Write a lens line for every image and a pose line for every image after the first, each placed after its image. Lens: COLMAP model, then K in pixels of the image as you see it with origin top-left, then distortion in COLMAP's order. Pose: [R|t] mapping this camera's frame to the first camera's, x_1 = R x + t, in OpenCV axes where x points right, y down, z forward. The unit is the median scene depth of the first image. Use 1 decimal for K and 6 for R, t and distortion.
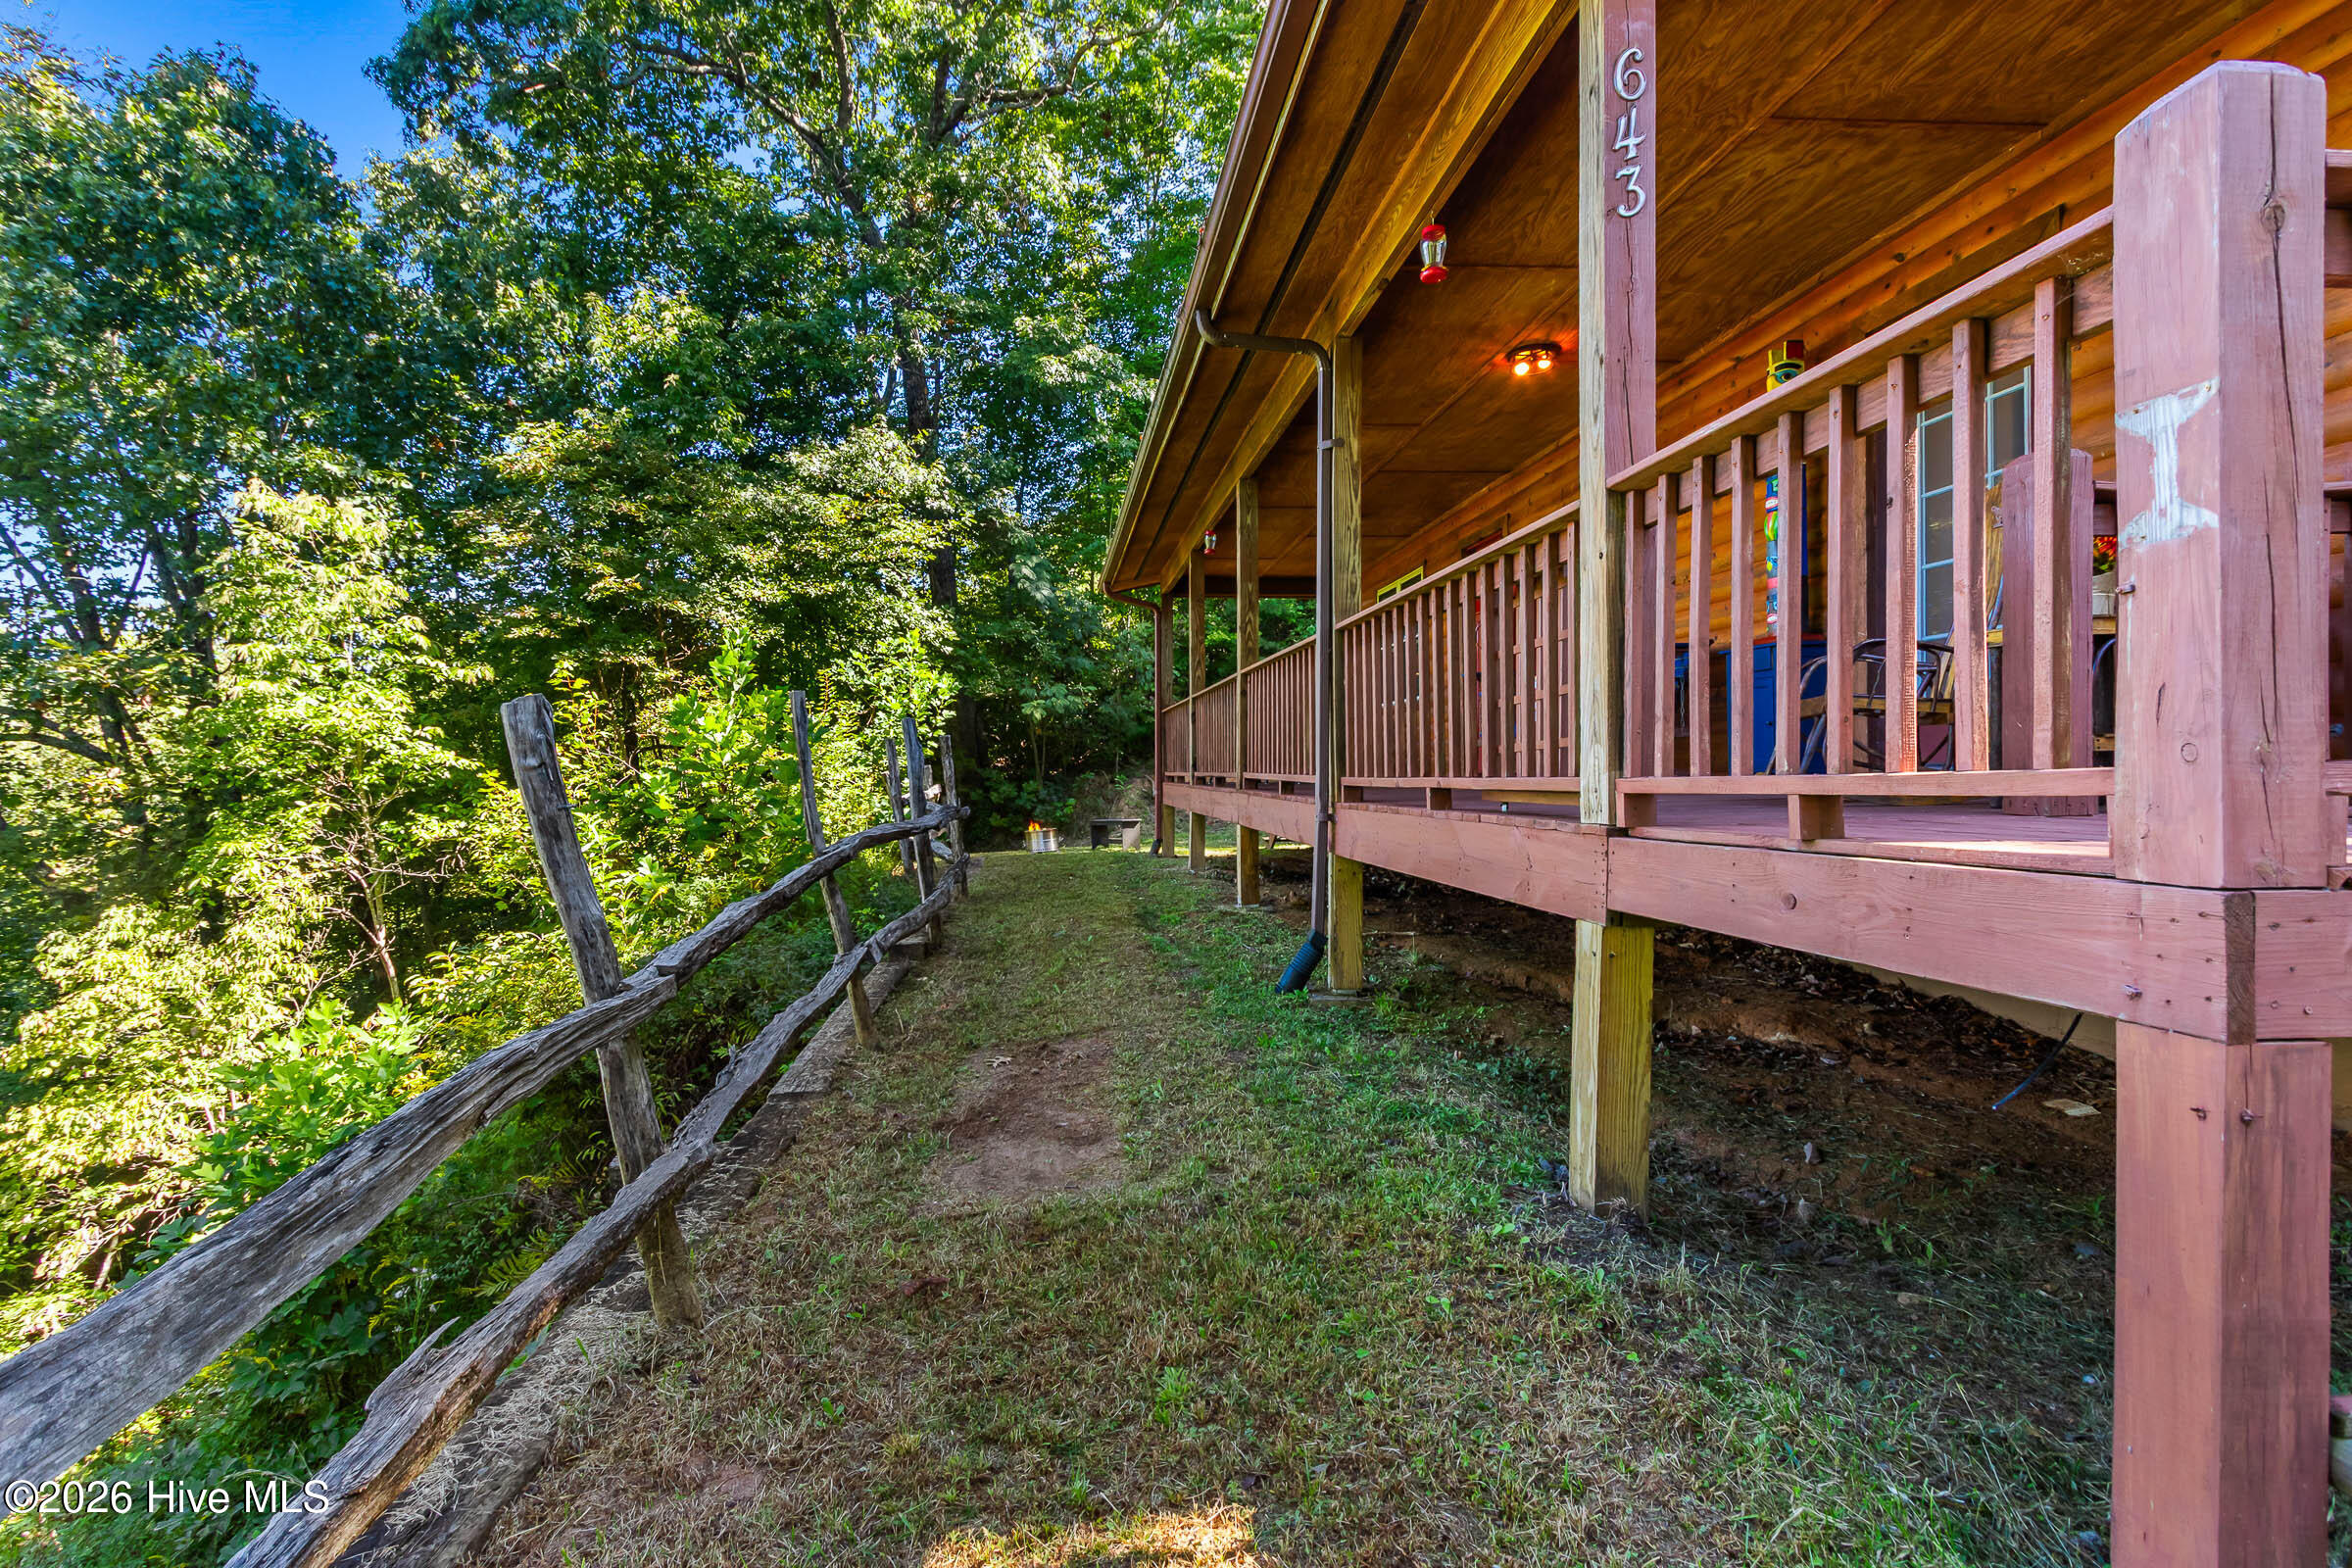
lens RADIAL K [[1100.1, 0, 1192.3], [0, 1100.1, 787.6], [0, 0, 1]] dist [0.001618, -0.001465]
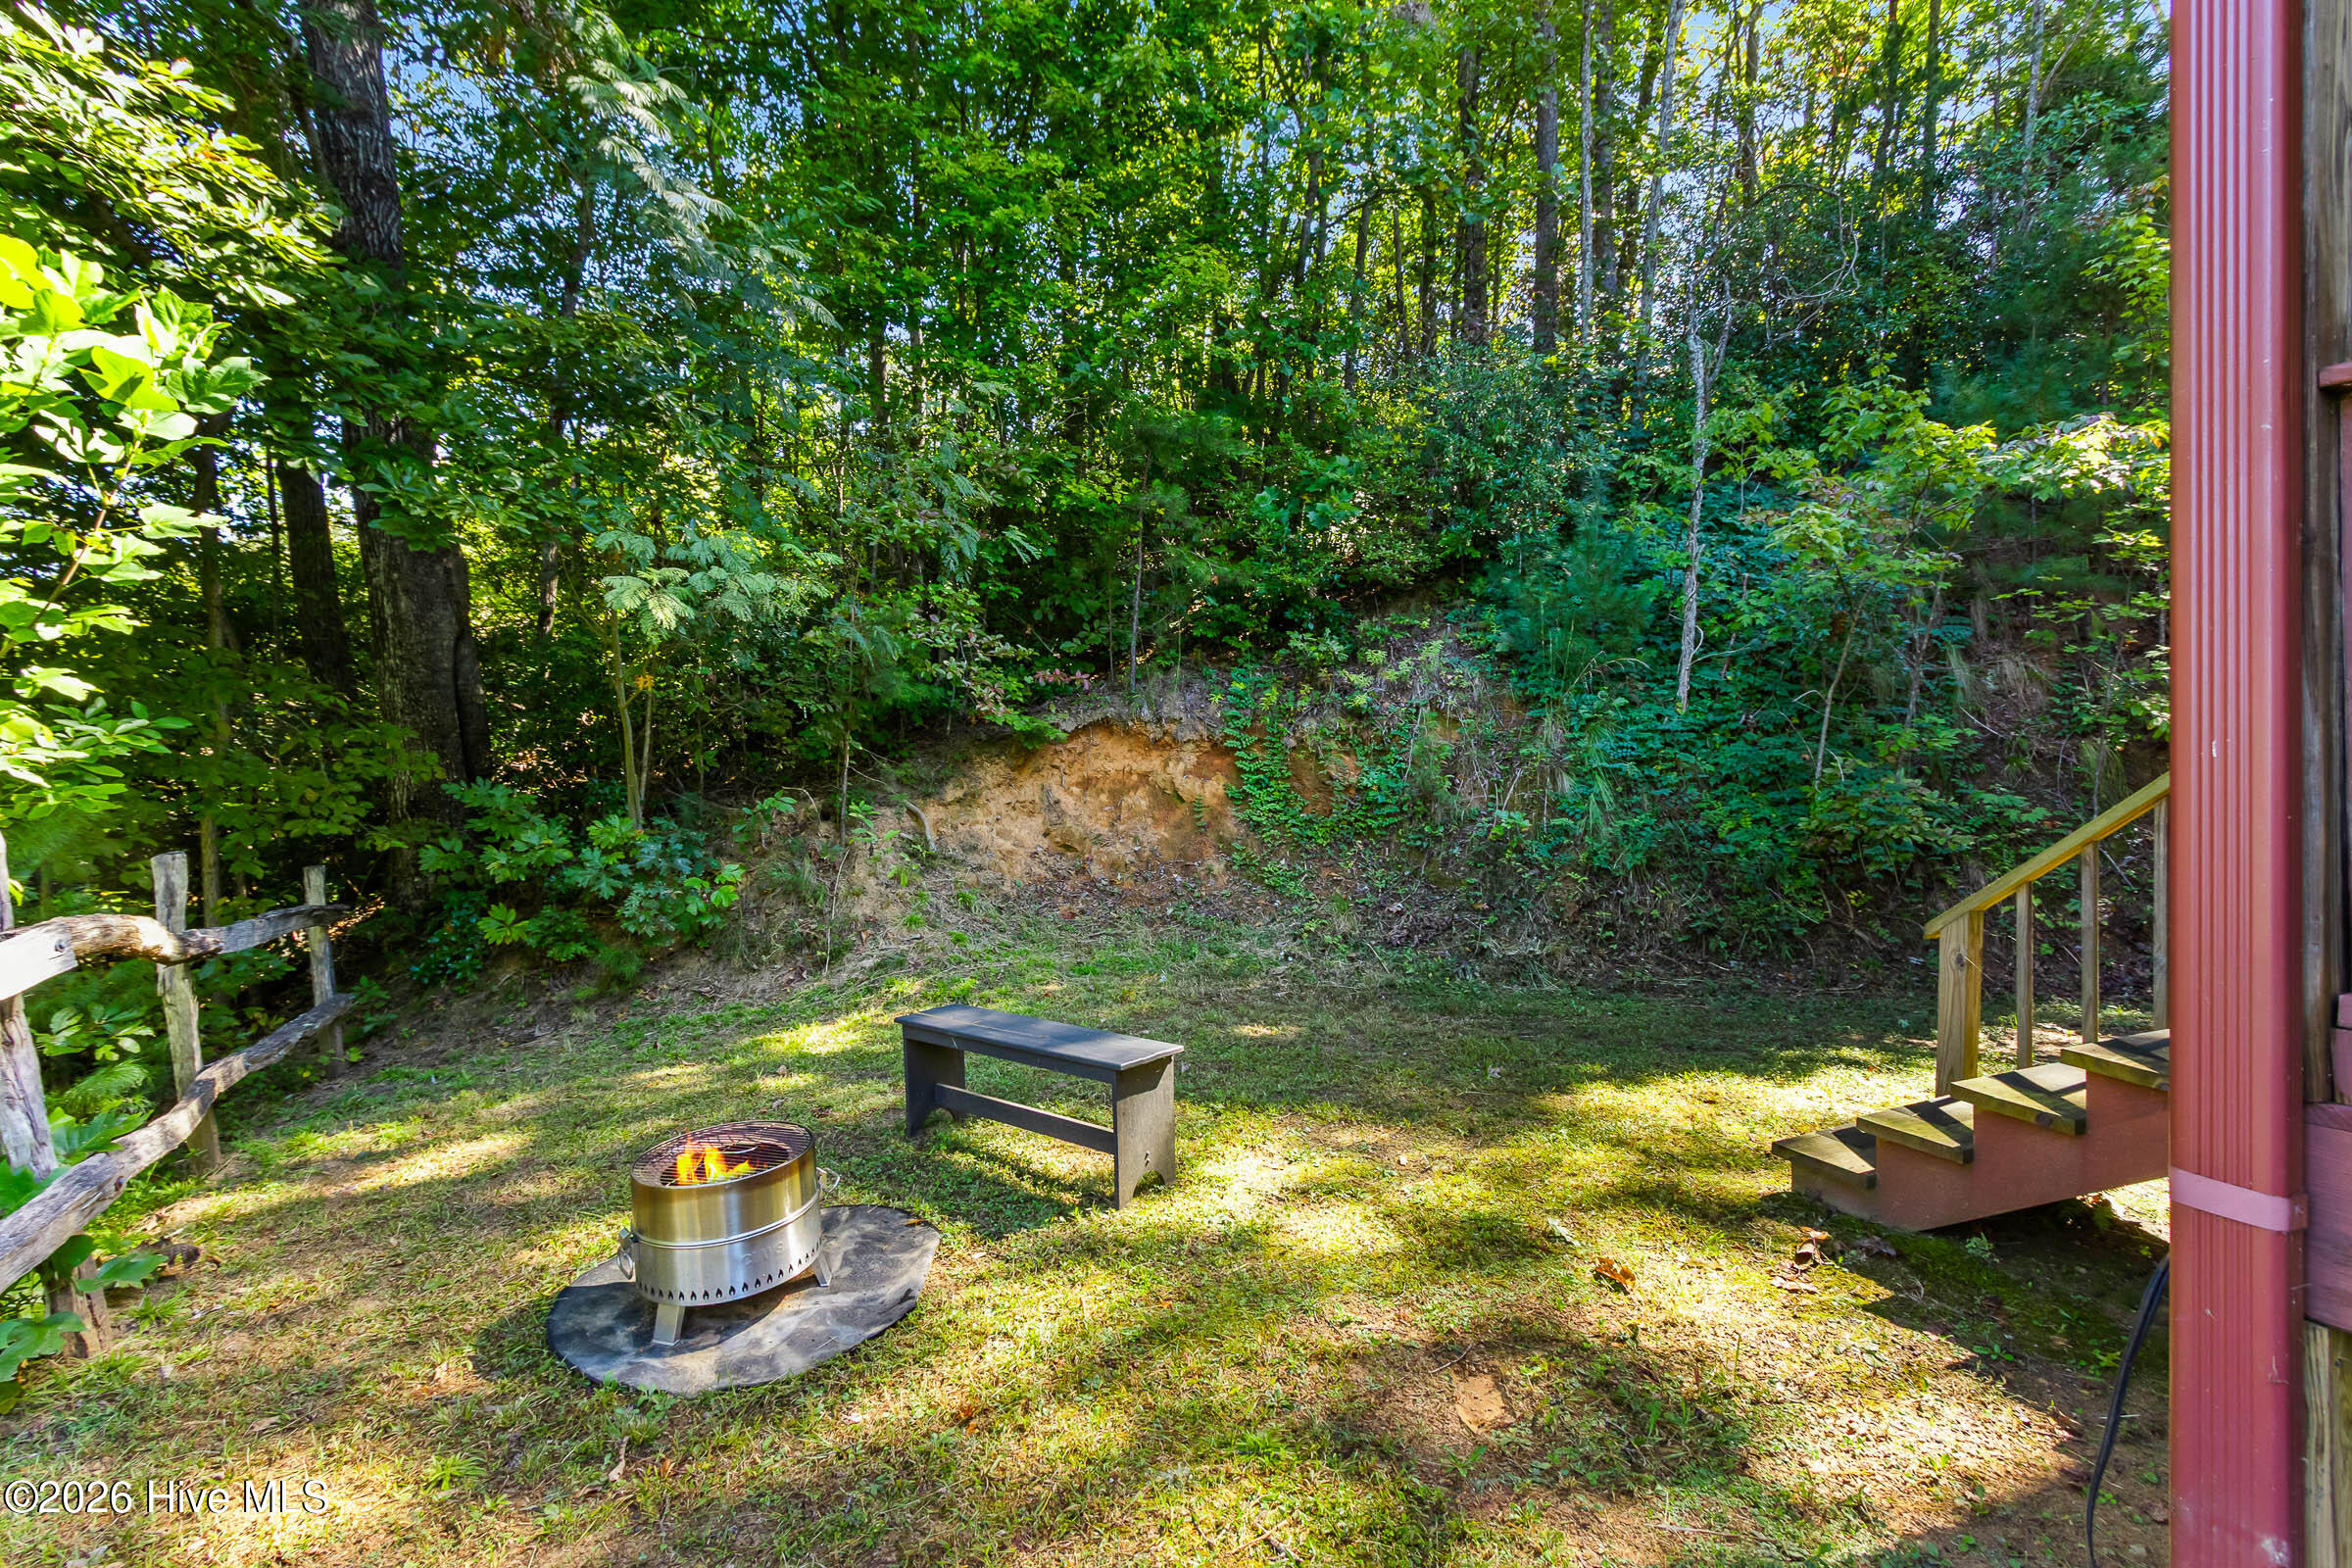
lens RADIAL K [[1100.1, 0, 1184.4], [0, 1100.1, 773.1], [0, 0, 1]] dist [0.001618, -0.001465]
pose [[0.938778, 0.025613, 0.343570, -0.140930], [-0.020824, 0.999628, -0.017621, -0.028274], [-0.343893, 0.009387, 0.938962, 0.870655]]
